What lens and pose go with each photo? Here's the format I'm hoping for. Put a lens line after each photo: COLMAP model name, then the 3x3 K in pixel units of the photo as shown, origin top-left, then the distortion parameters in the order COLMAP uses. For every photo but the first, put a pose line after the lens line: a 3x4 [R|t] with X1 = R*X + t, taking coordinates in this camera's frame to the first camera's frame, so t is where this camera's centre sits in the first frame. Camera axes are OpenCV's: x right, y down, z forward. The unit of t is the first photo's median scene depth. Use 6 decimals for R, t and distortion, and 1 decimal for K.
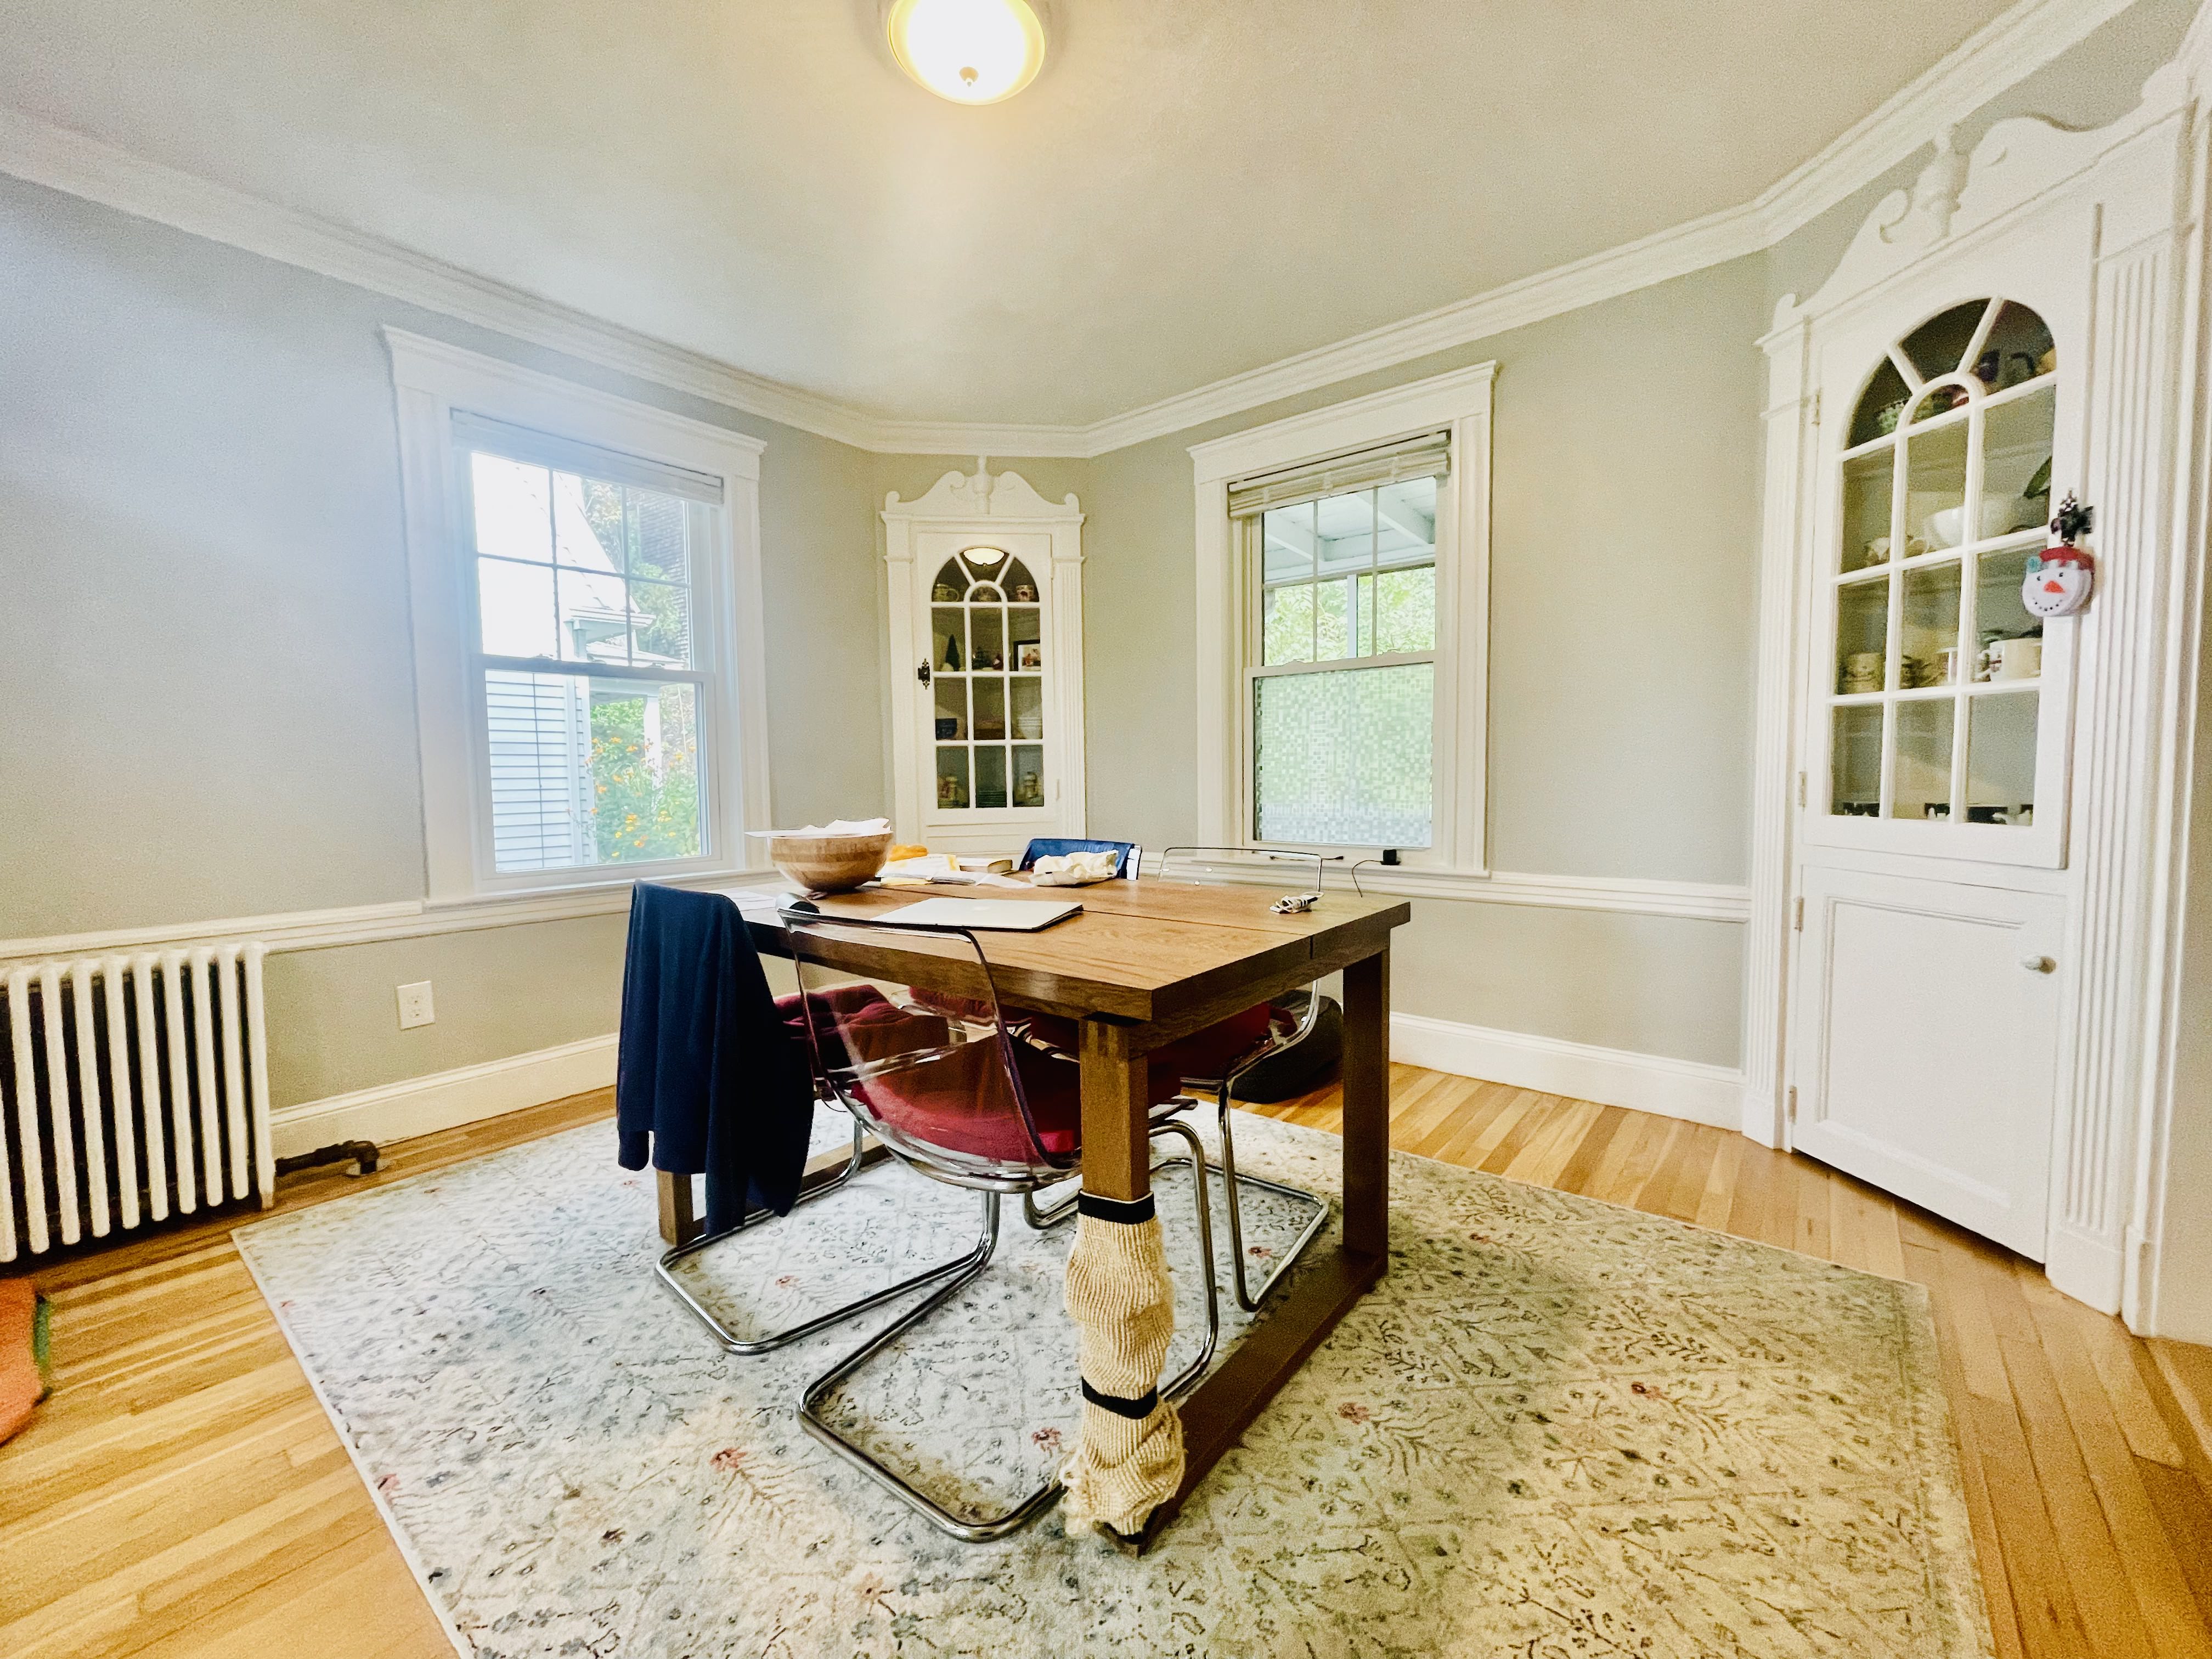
lens RADIAL K [[891.1, 0, 1100.8], [0, 891.1, 824.7], [0, 0, 1]] dist [-0.003556, -0.000089]
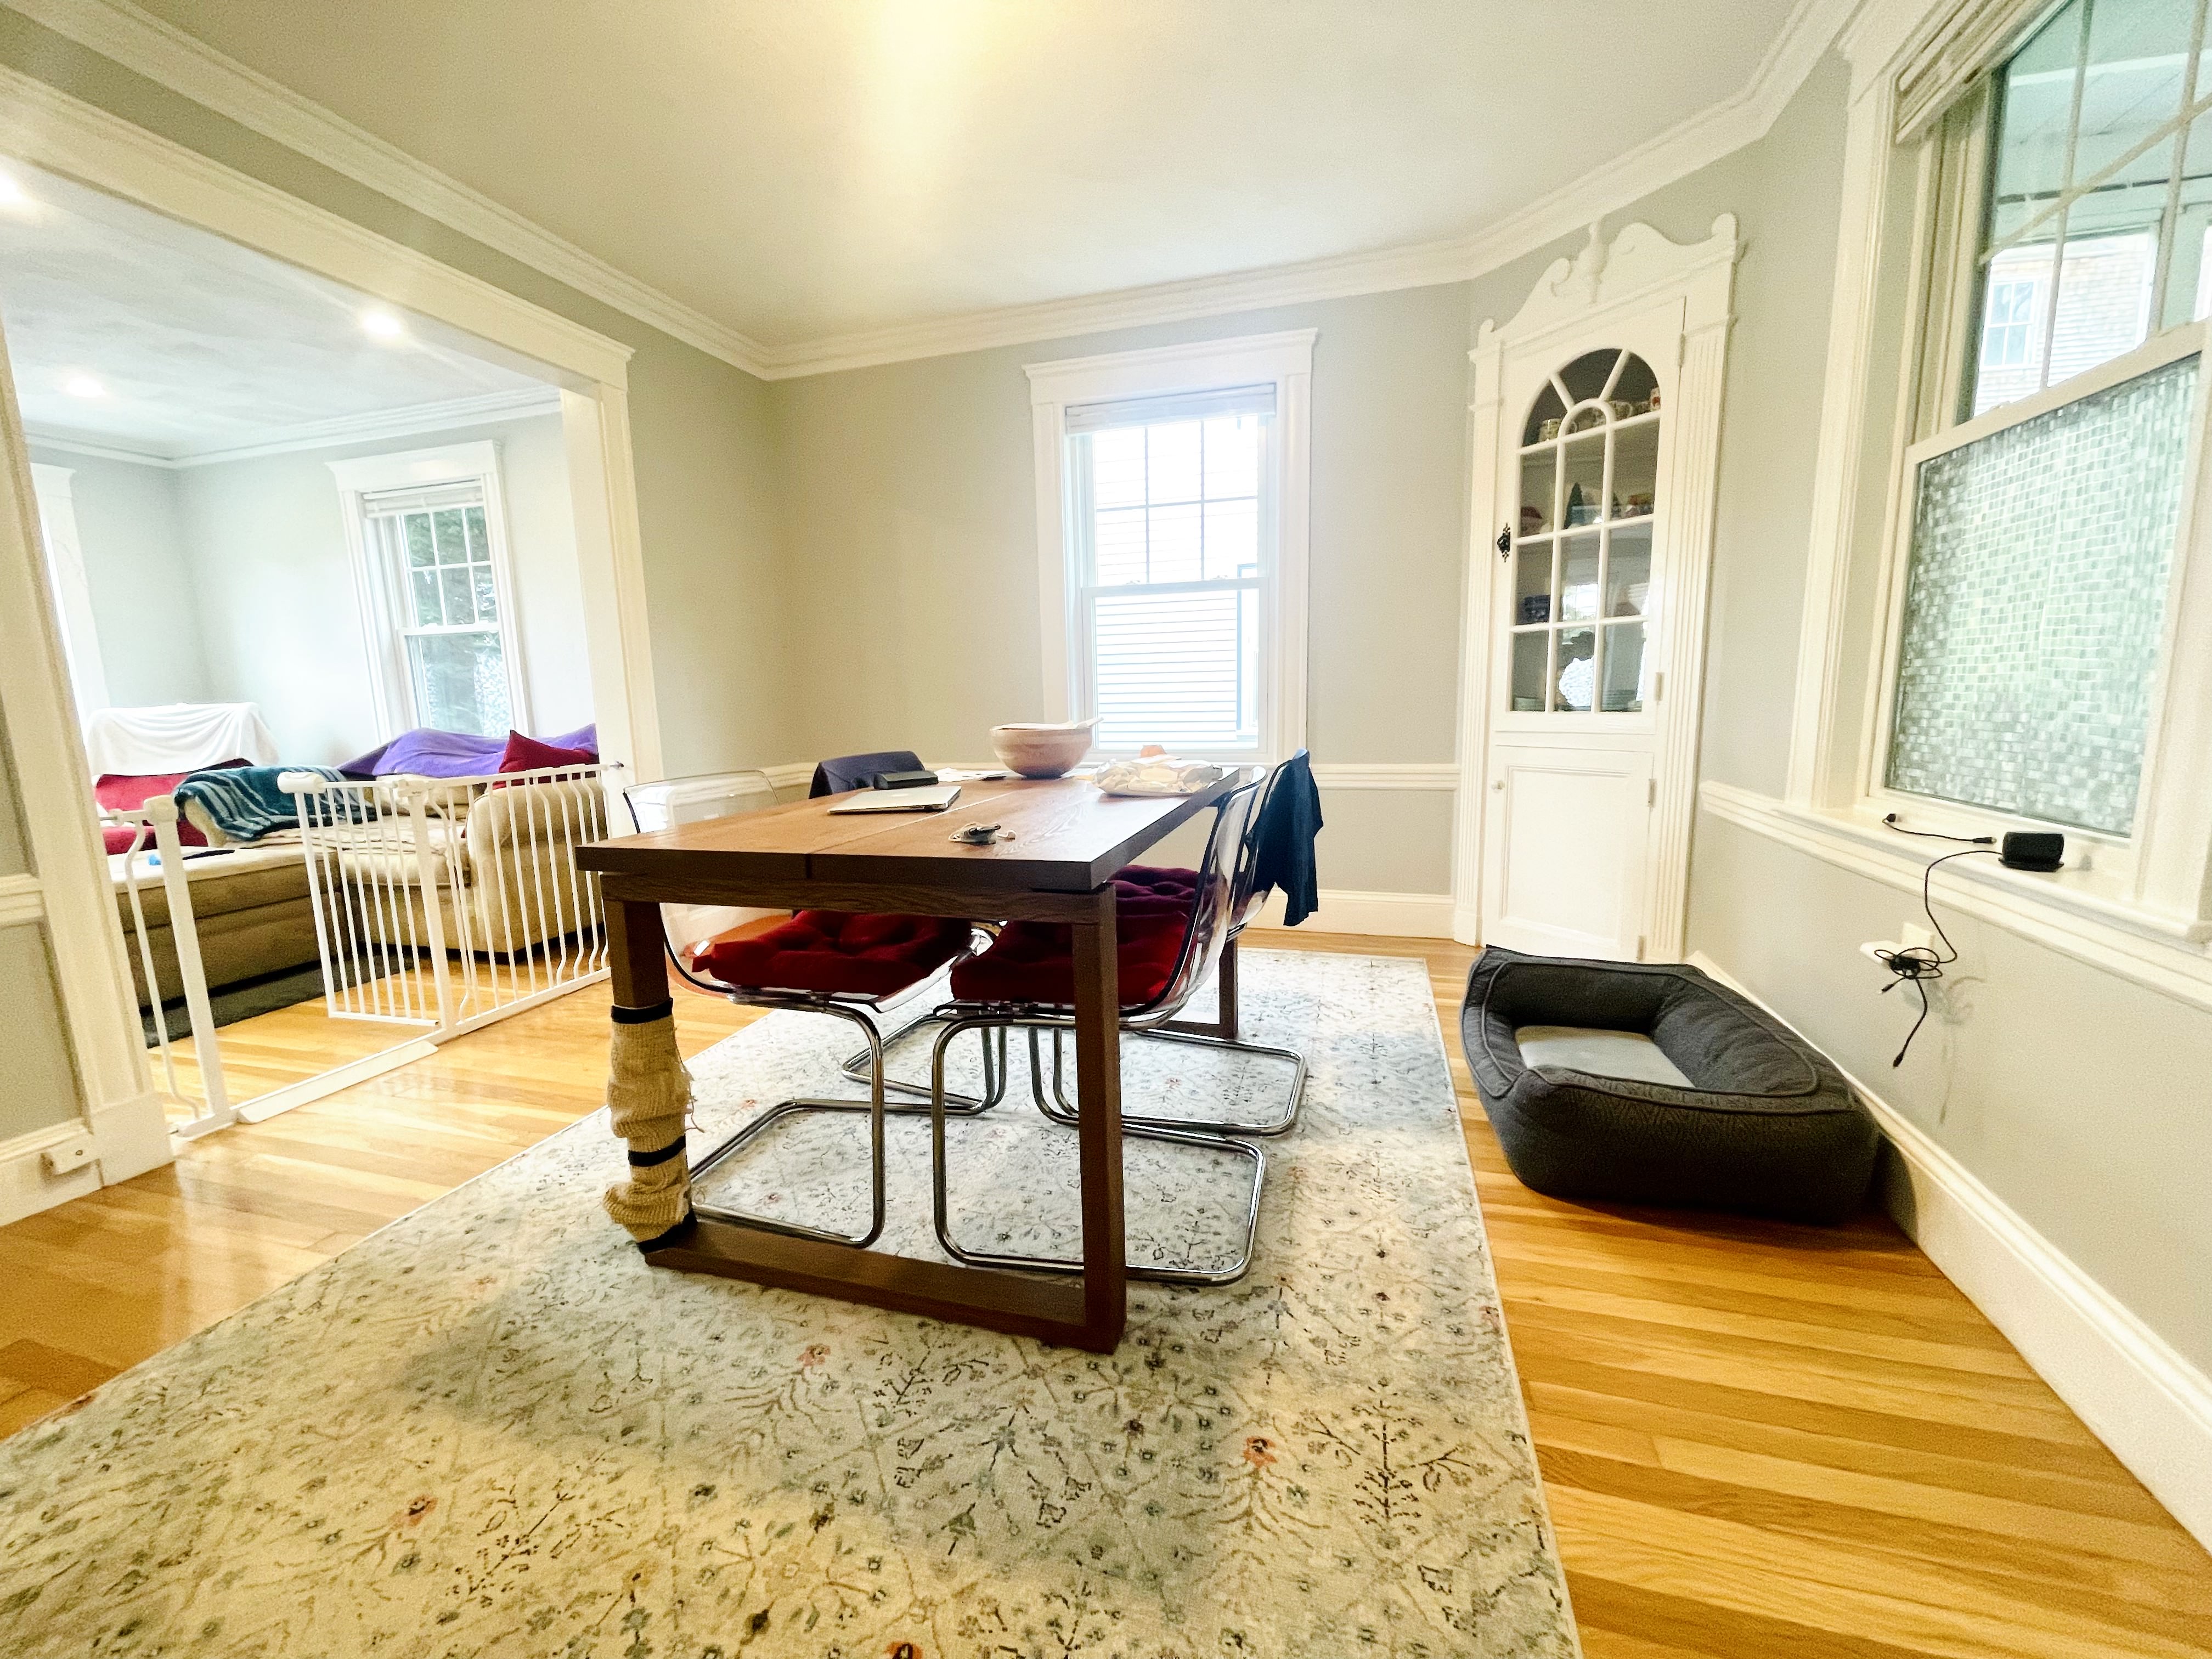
lens RADIAL K [[891.1, 0, 1100.8], [0, 891.1, 824.7], [0, 0, 1]] dist [-0.003556, -0.000089]
pose [[0.380678, 0.143741, -0.913468, 0.903938], [-0.035086, 0.989378, 0.141065, -0.034123], [0.924042, -0.021650, 0.381678, 0.707203]]
